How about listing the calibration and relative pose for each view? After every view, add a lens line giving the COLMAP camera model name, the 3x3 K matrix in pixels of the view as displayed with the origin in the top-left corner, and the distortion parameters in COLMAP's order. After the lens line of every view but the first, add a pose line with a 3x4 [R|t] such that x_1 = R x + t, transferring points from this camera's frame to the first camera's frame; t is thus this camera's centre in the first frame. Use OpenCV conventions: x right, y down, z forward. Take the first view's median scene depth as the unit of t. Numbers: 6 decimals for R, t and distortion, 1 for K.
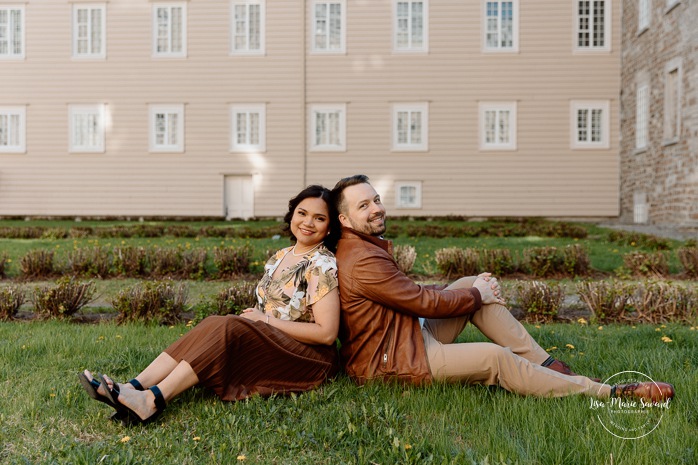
lens RADIAL K [[789.7, 0, 349.0], [0, 789.7, 232.5], [0, 0, 1]] dist [0.006911, -0.001167]
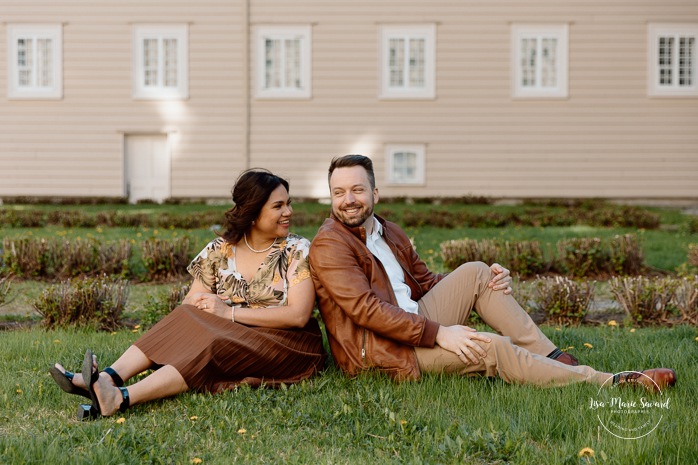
lens RADIAL K [[1413.9, 0, 349.0], [0, 1413.9, 232.5], [0, 0, 1]] dist [0.037576, 0.063029]
pose [[0.999398, 0.000243, 0.034689, -0.013618], [-0.000402, 0.999989, 0.004580, 0.003777], [-0.034688, -0.004592, 0.999388, -0.189542]]
